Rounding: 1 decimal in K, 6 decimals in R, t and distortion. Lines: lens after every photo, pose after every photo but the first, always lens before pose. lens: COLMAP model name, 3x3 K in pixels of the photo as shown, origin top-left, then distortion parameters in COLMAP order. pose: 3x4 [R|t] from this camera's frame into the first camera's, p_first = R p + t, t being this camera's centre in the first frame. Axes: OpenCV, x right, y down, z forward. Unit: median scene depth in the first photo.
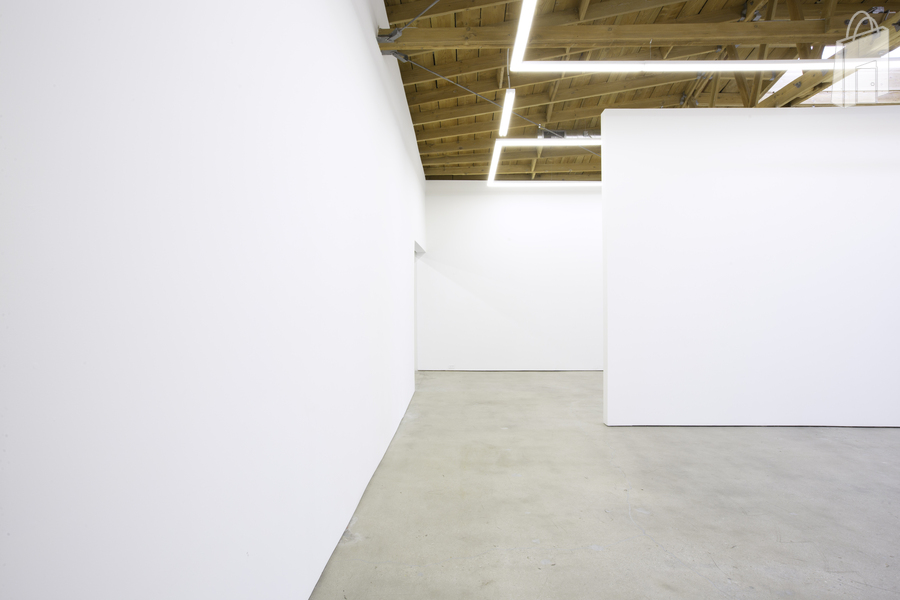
lens RADIAL K [[491.5, 0, 447.5], [0, 491.5, 295.5], [0, 0, 1]] dist [-0.033620, 0.023401]
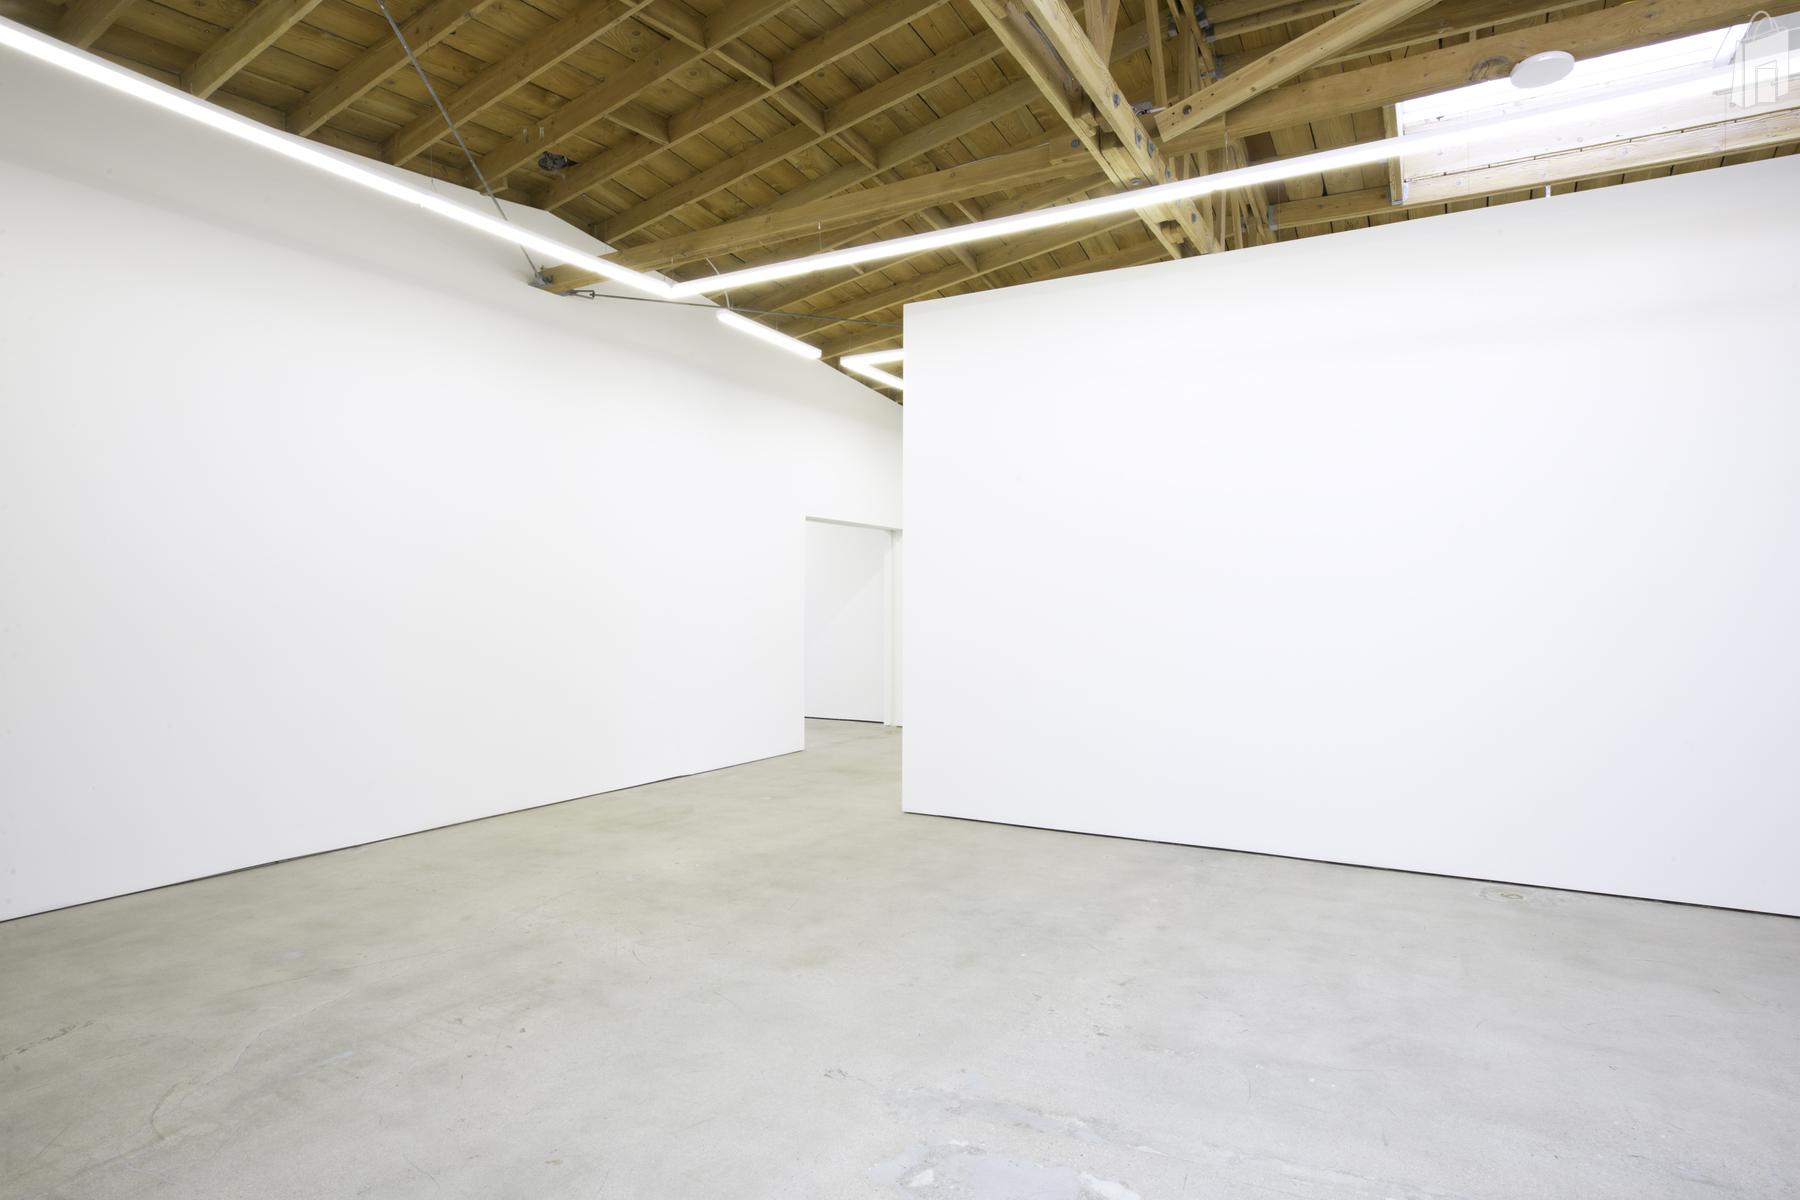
lens RADIAL K [[983.1, 0, 895.0], [0, 983.1, 590.9], [0, 0, 1]] dist [-0.033620, 0.023401]
pose [[0.884501, -0.001558, -0.466536, 0.912335], [-0.005499, 0.999890, -0.013765, 0.002042], [0.466506, 0.014741, 0.884395, -0.115862]]
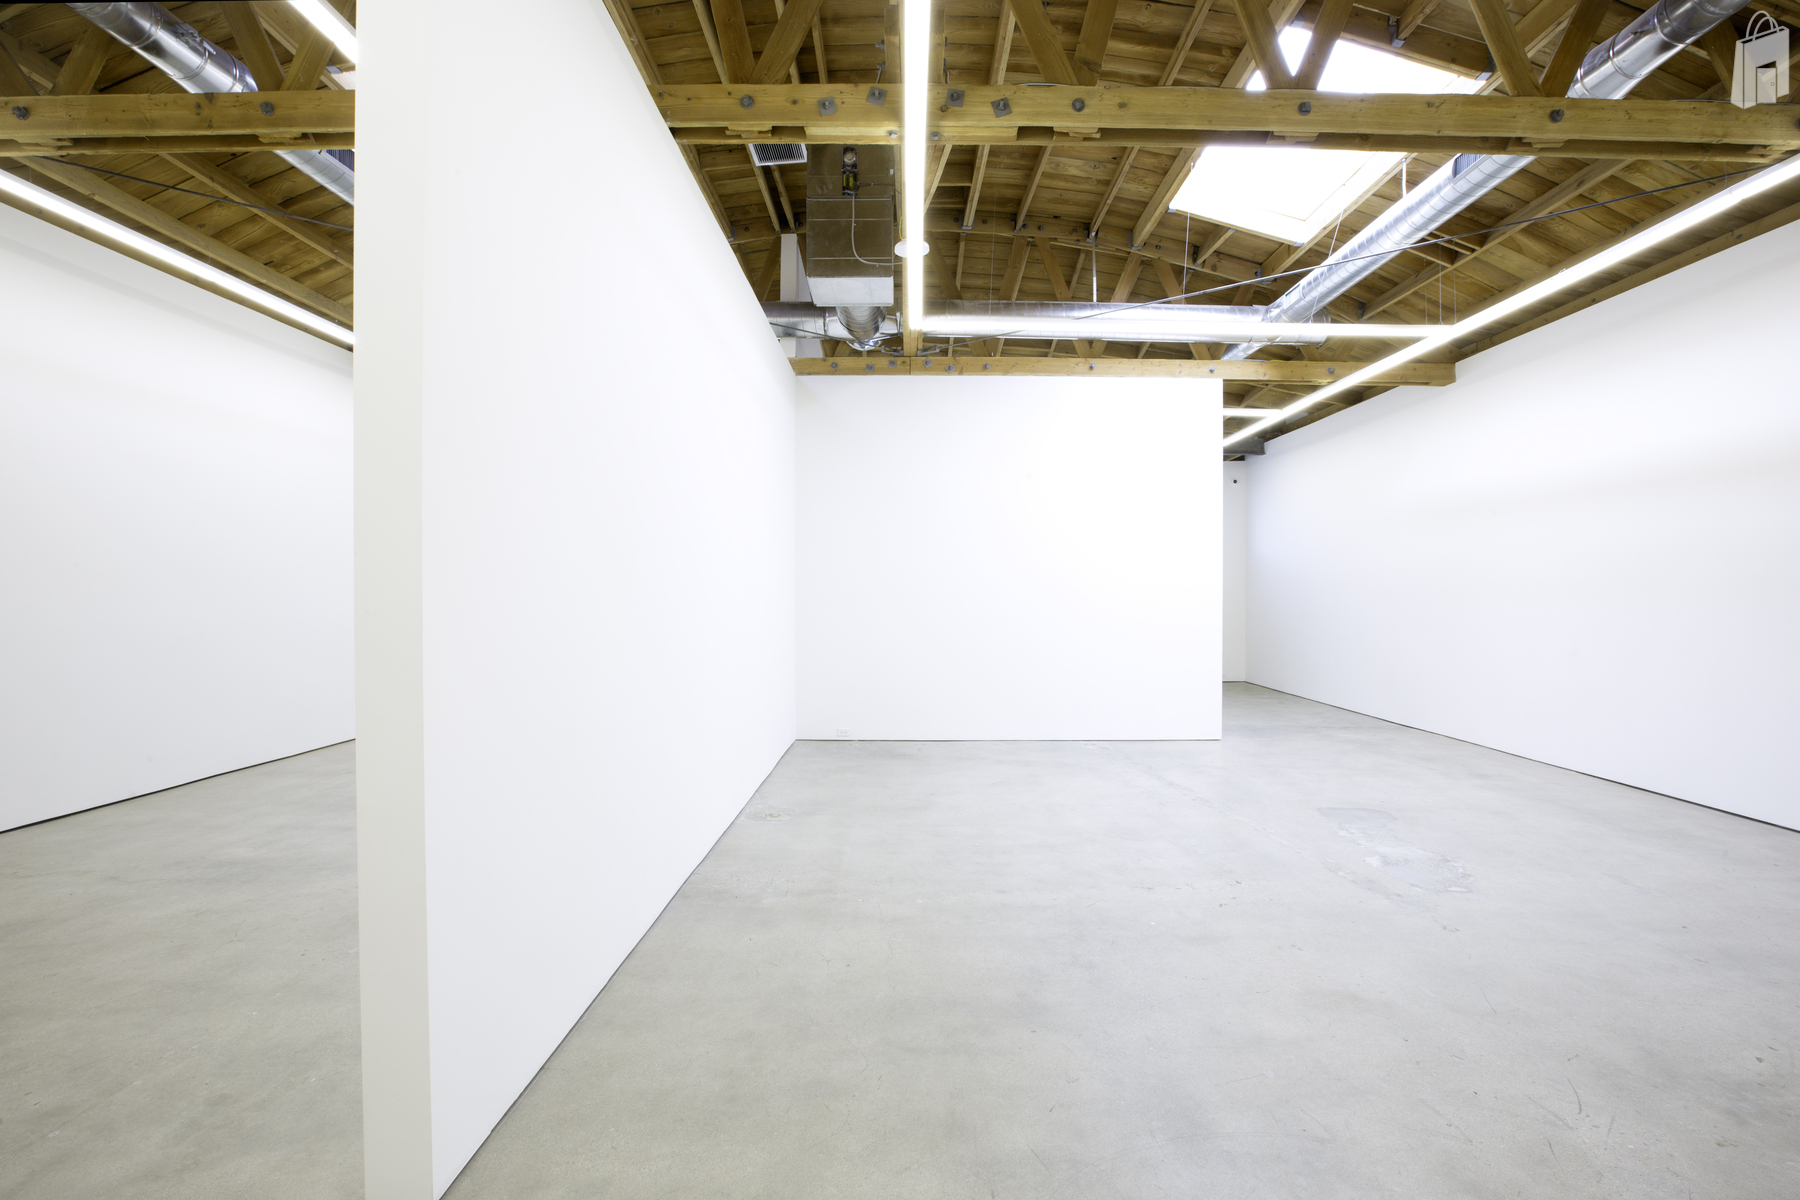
lens RADIAL K [[857.7, 0, 900.0], [0, 857.7, 600.0], [0, 0, 1]] dist [-0.039375, 0.011598]
pose [[-0.029919, -0.005746, 0.999536, -0.034791], [-0.001481, 0.999983, 0.005704, 0.002716], [-0.999551, -0.001310, -0.029927, 0.823095]]
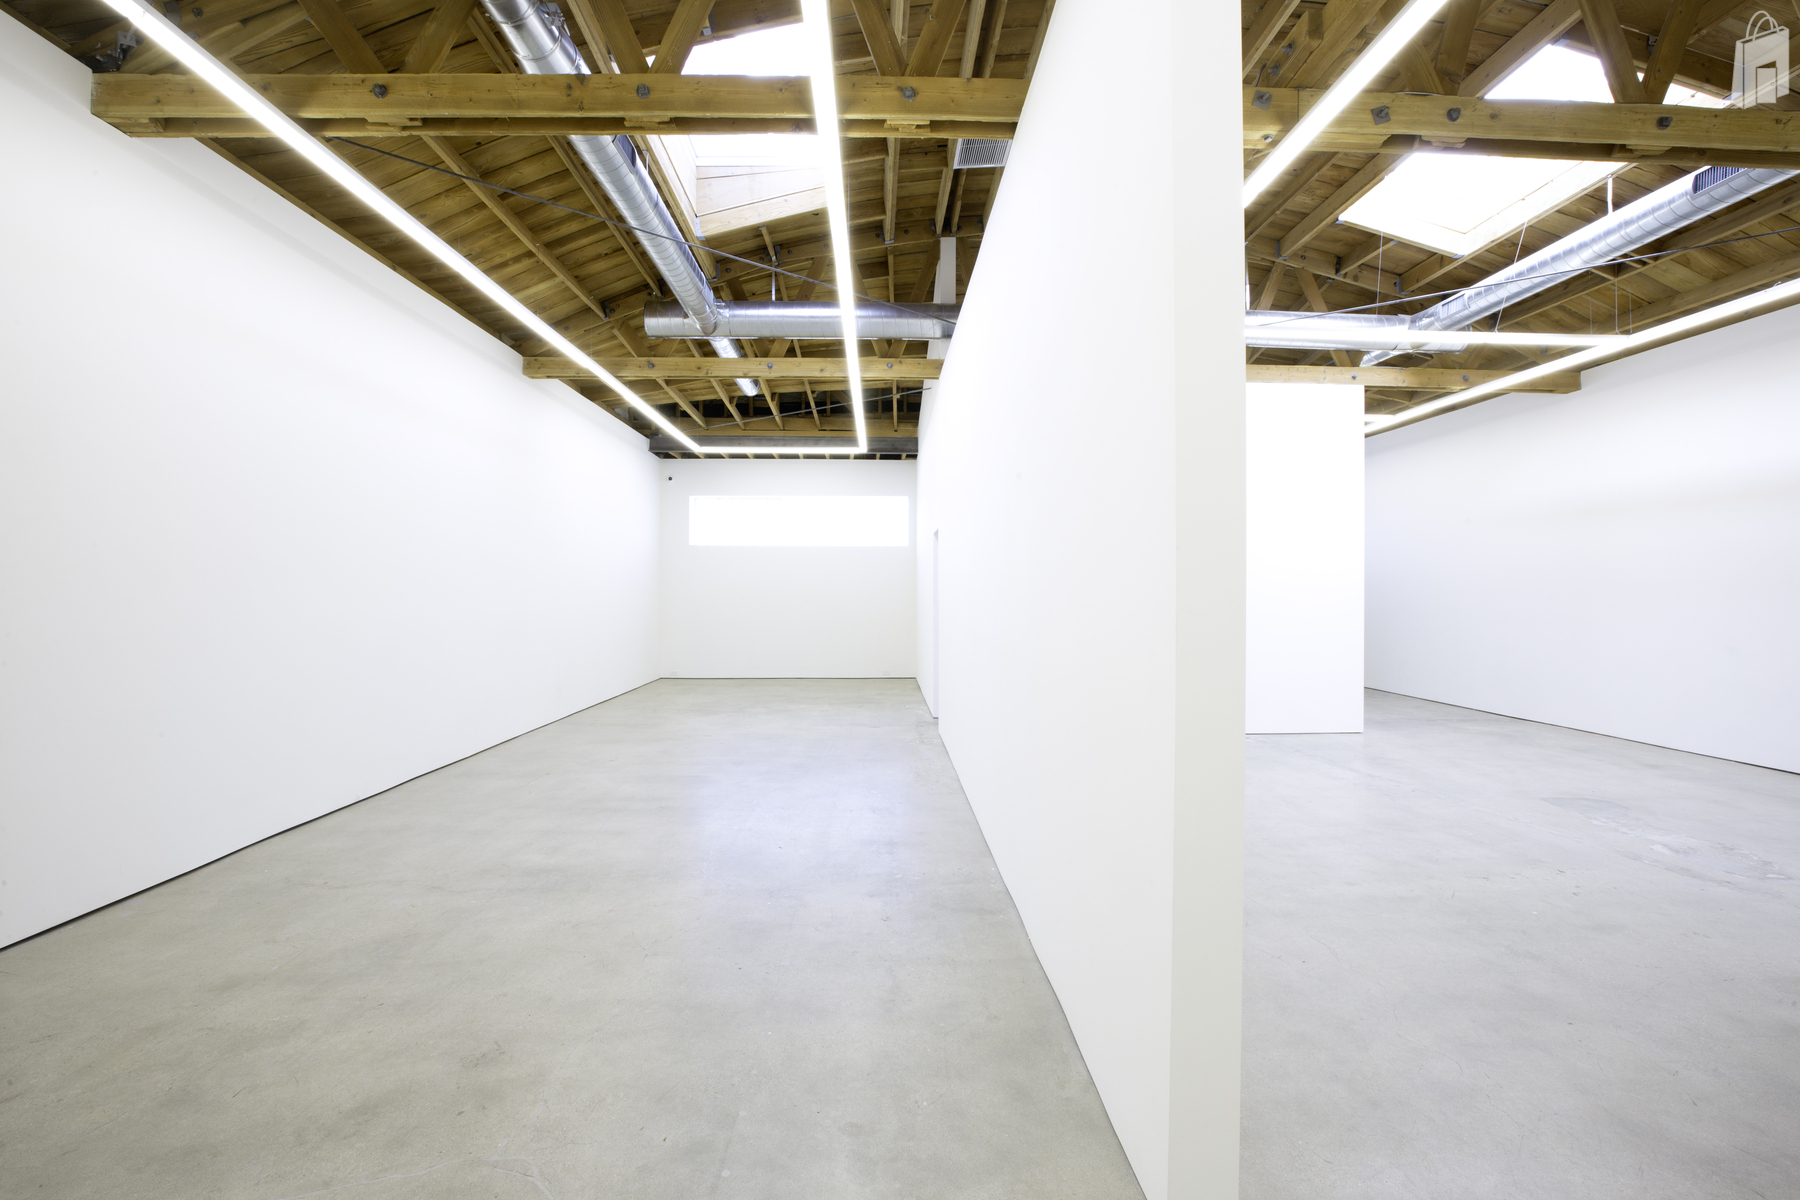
lens RADIAL K [[830.8, 0, 893.1], [0, 830.8, 594.4], [0, 0, 1]] dist [-0.036716, 0.010484]
pose [[-0.063029, -0.001506, 0.998011, 0.006562], [-0.001566, 0.999998, 0.001410, 0.003055], [-0.998010, -0.001474, -0.063031, 1.174585]]
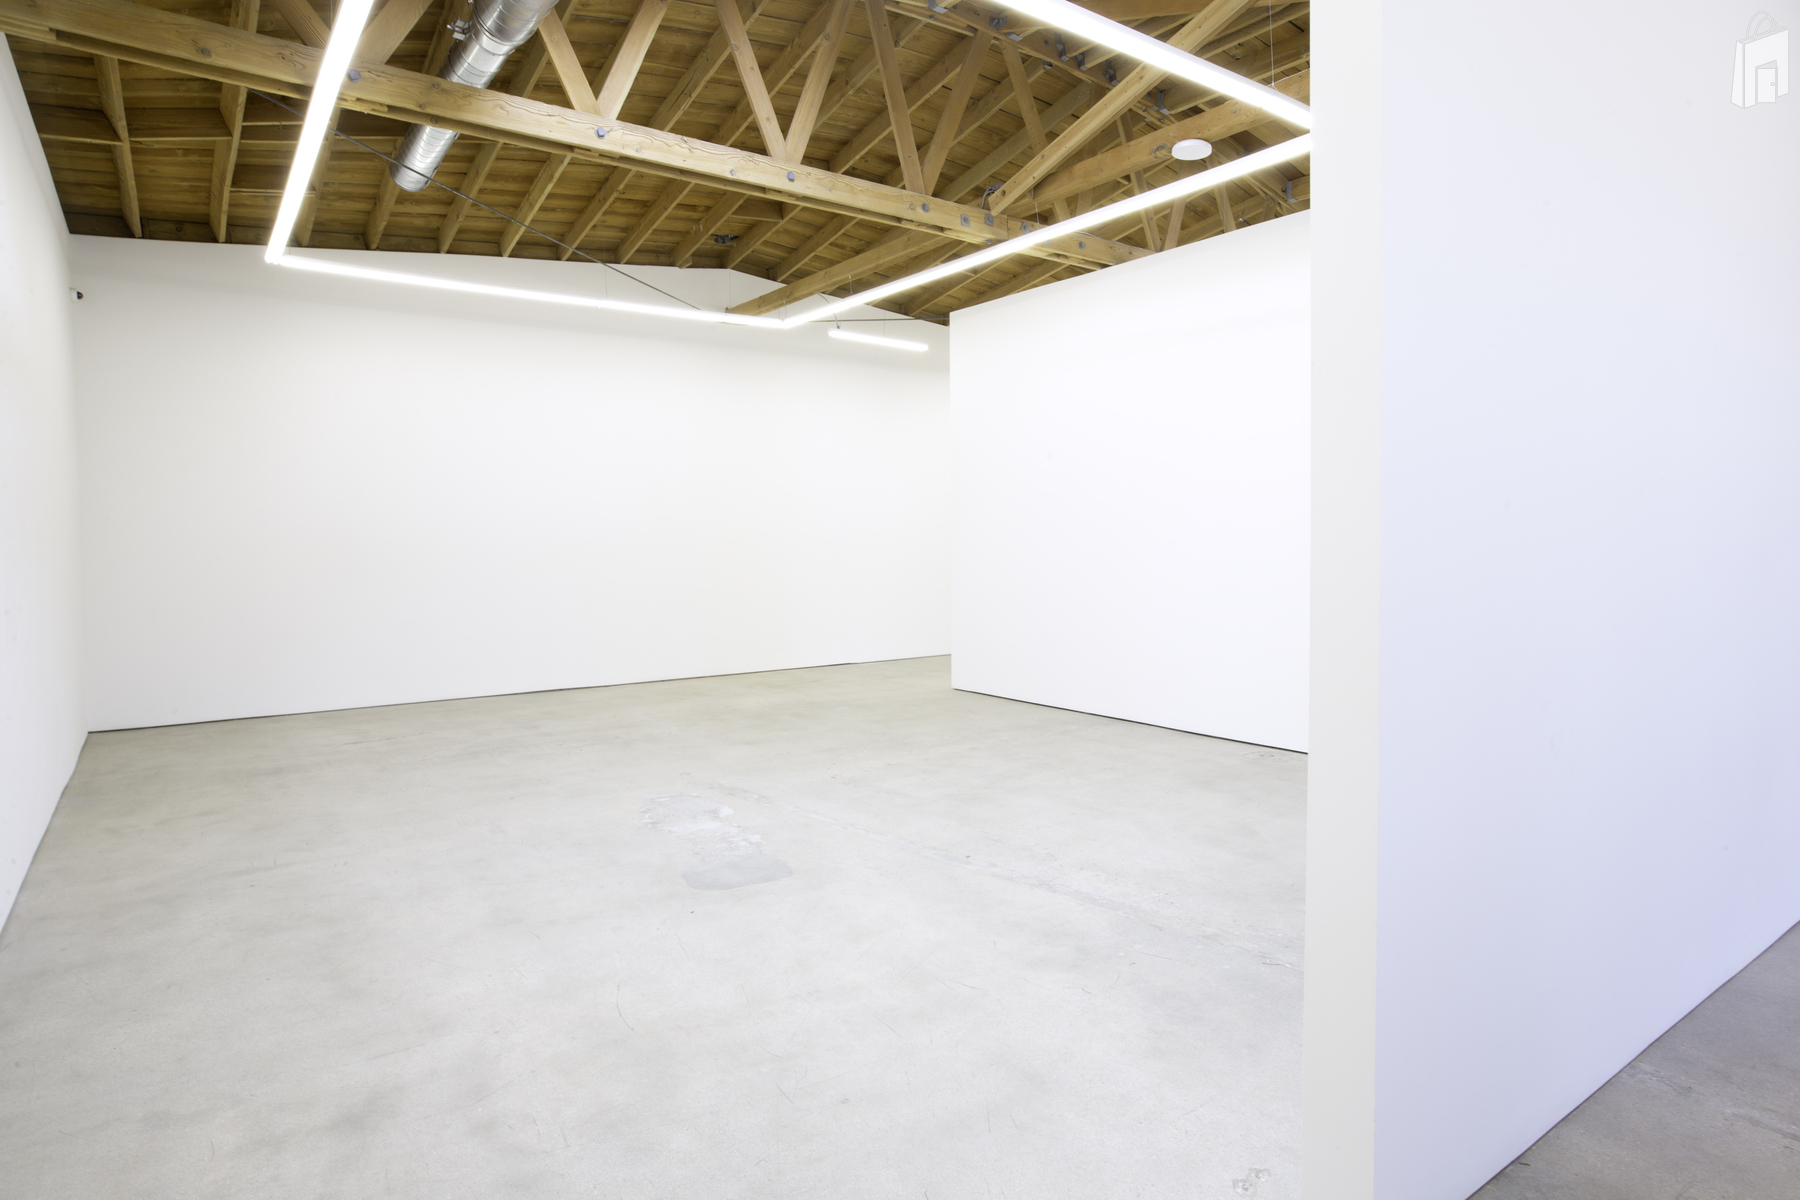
lens RADIAL K [[1008.6, 0, 907.1], [0, 1008.6, 570.8], [0, 0, 1]] dist [-0.025255, 0.001230]
pose [[0.618205, 0.025692, -0.785597, 1.669216], [0.001994, 0.999411, 0.034253, 0.000349], [0.786014, -0.022741, 0.617790, -0.138384]]
